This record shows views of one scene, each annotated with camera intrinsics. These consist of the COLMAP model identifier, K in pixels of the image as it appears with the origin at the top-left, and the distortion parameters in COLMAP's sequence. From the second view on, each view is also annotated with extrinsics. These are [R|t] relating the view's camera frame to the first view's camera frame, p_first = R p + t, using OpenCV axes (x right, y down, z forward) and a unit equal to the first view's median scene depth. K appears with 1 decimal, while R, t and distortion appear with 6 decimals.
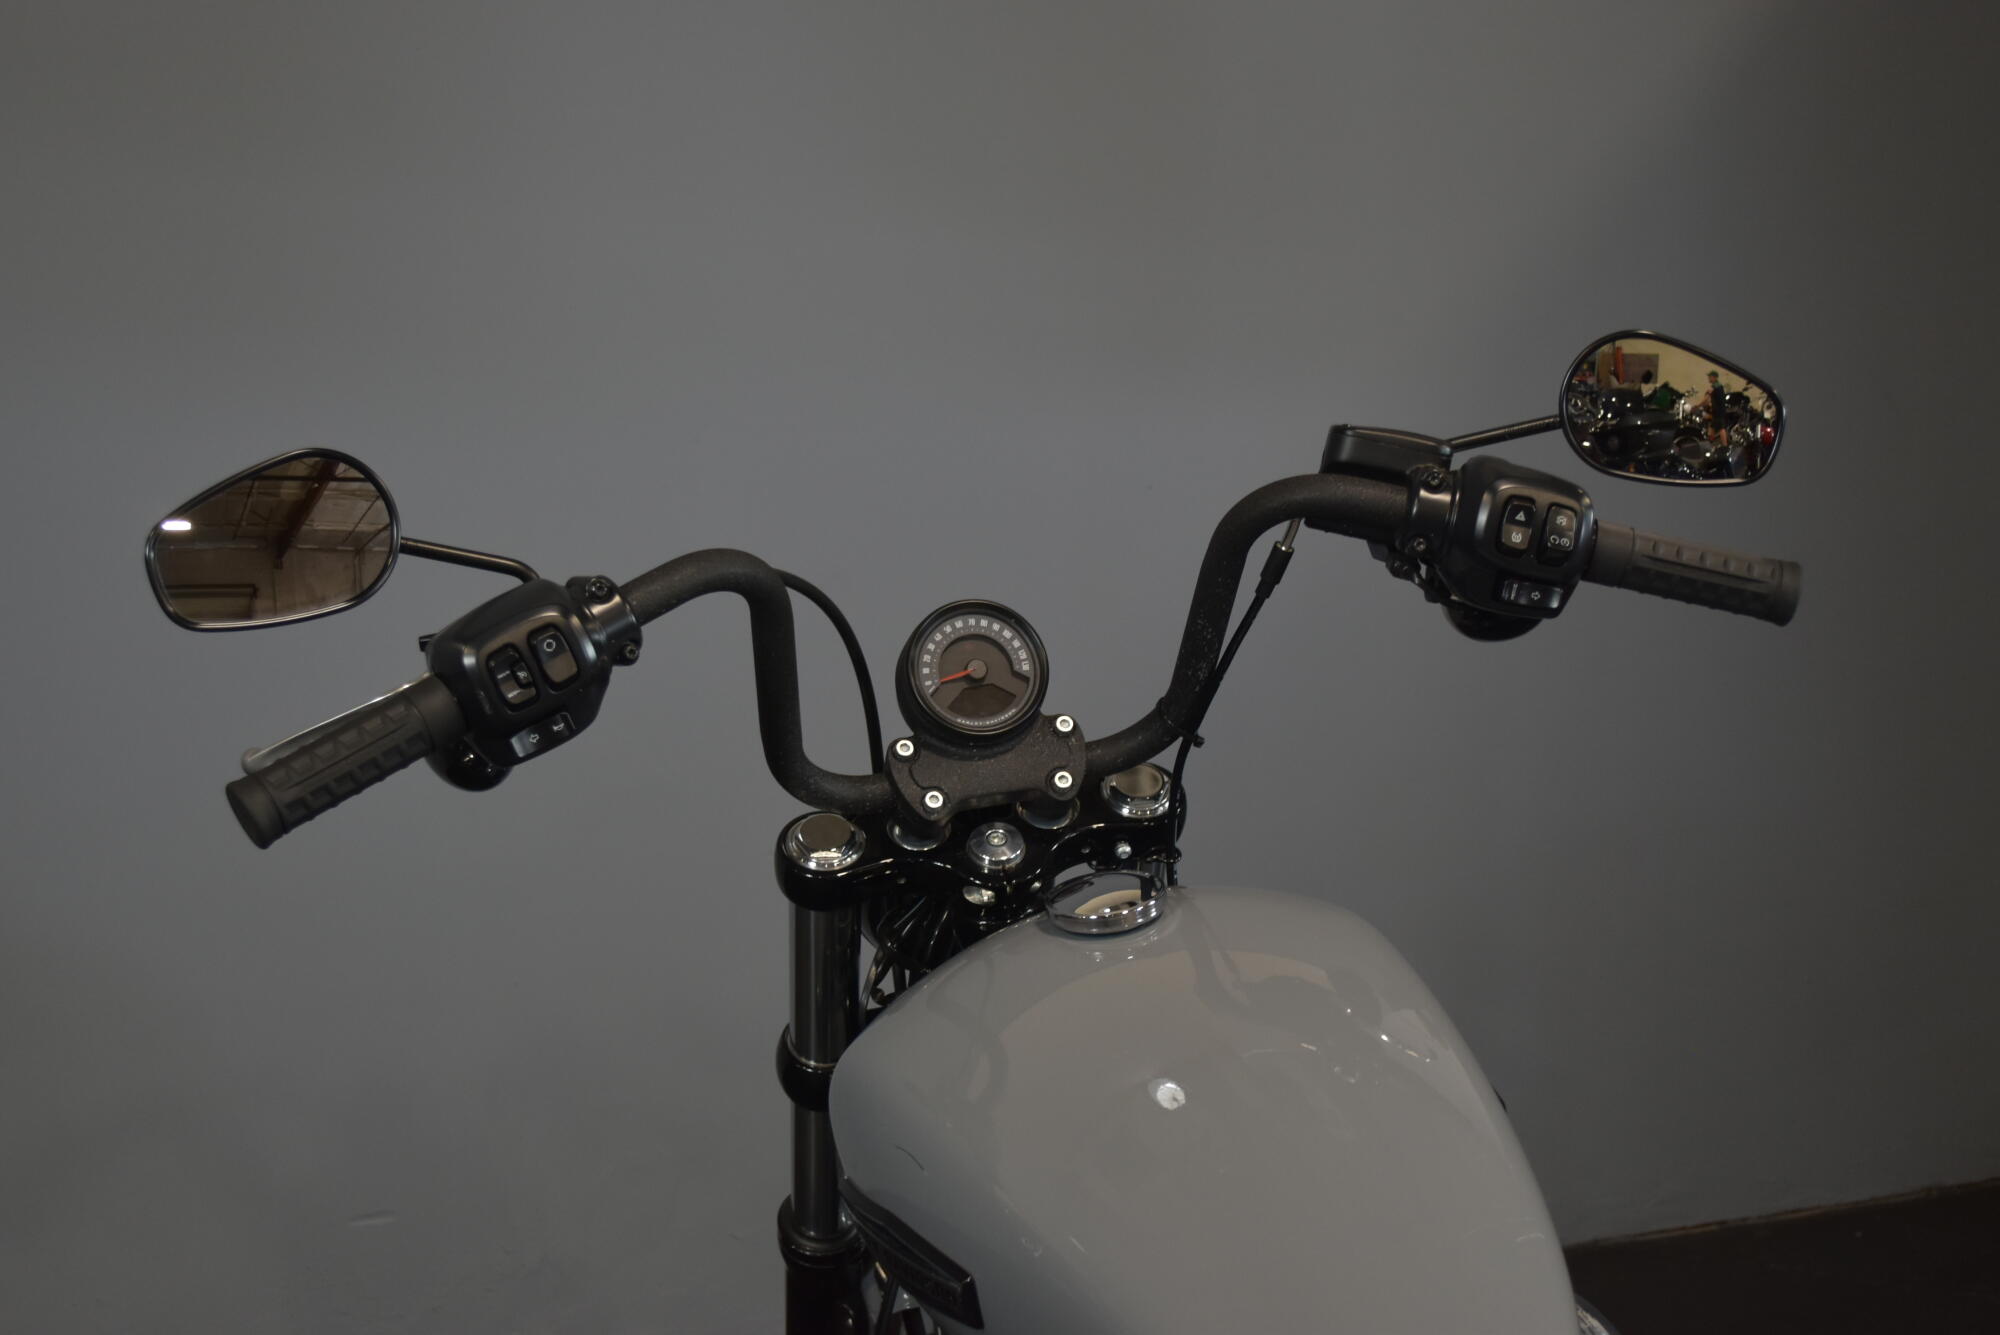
lens RADIAL K [[2829.0, 0, 1000.0], [0, 2829.0, 667.5], [0, 0, 1]] dist [0.007918, -0.023055]
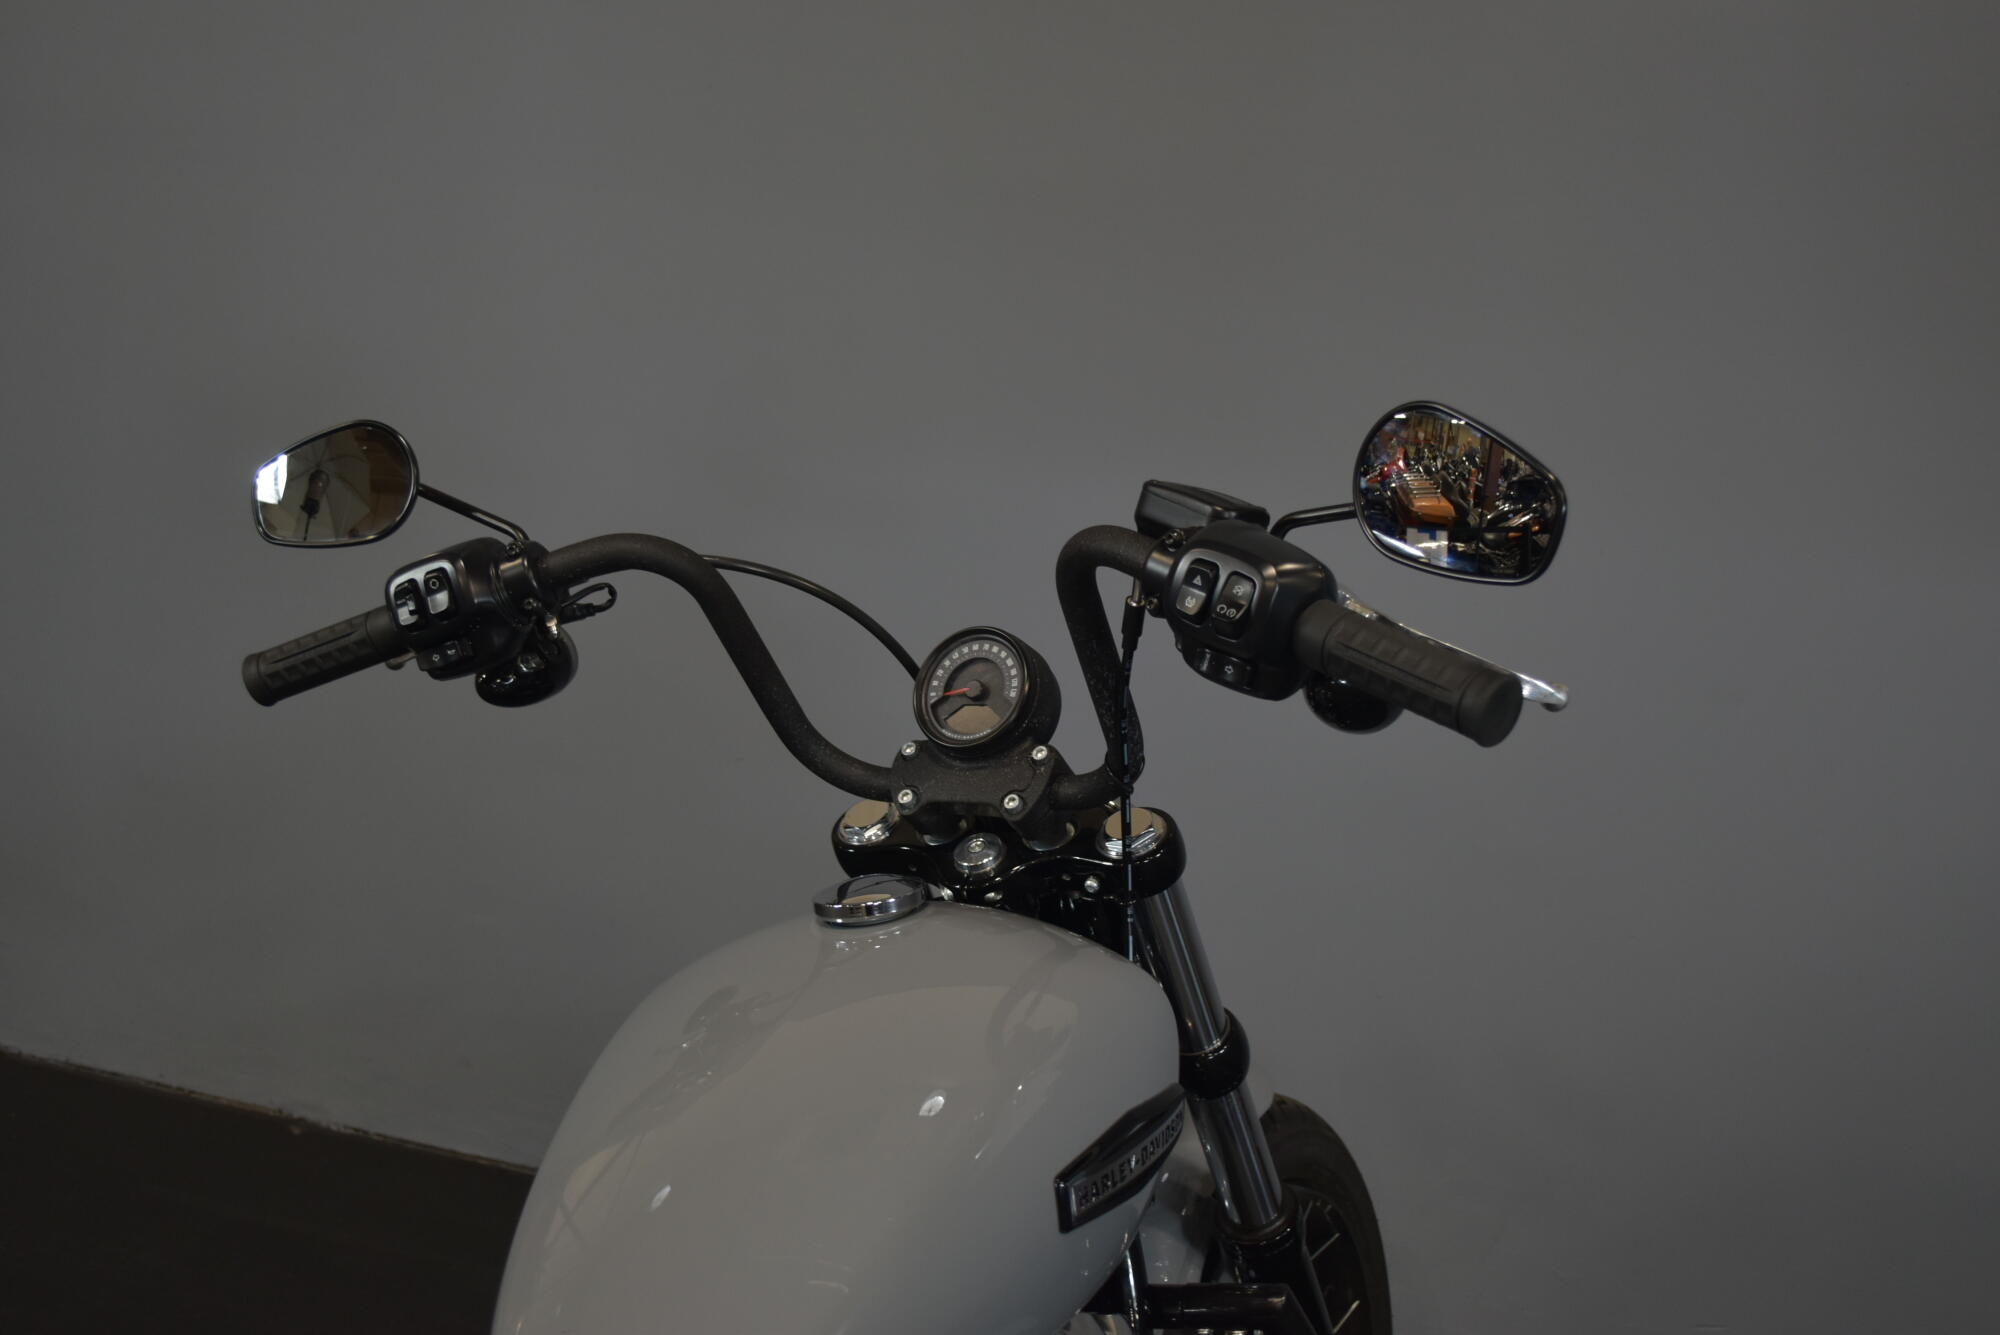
lens RADIAL K [[2226.8, 0, 1002.0], [0, 2226.8, 648.6], [0, 0, 1]] dist [-0.016556, -0.012575]
pose [[0.725616, 0.125329, -0.676590, 0.606966], [-0.162055, 0.986741, 0.008983, -0.025443], [0.668745, 0.103127, 0.736305, 0.384727]]
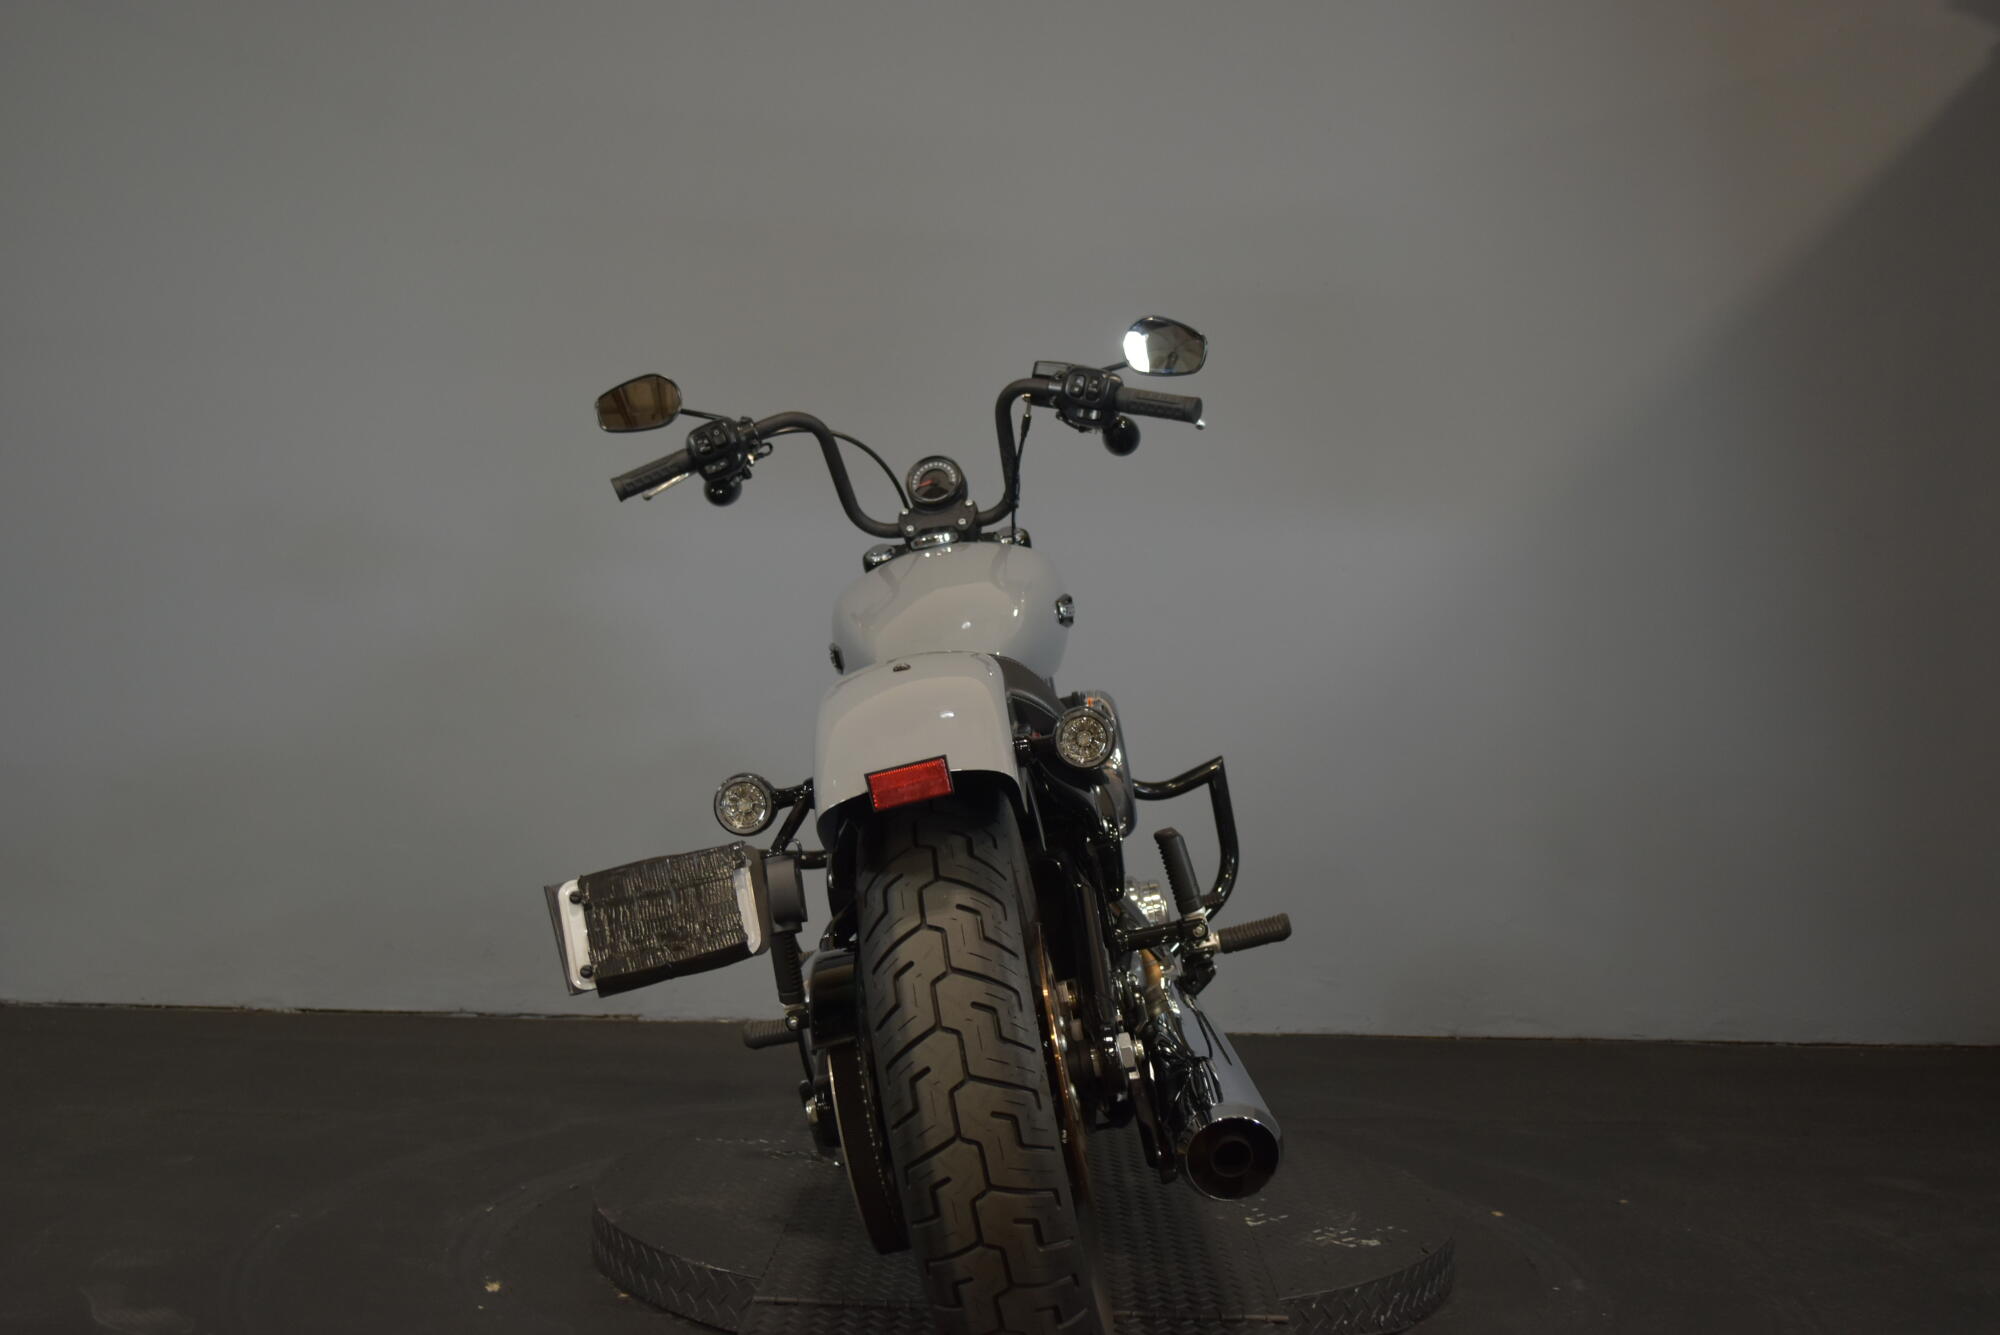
lens RADIAL K [[2072.9, 0, 1000.0], [0, 2072.9, 667.5], [0, 0, 1]] dist [-0.016602, 0.009723]
pose [[0.913800, -0.026184, -0.405320, 0.820571], [-0.046244, 0.984724, -0.167870, 0.490007], [0.403524, 0.172143, 0.898630, -0.628387]]
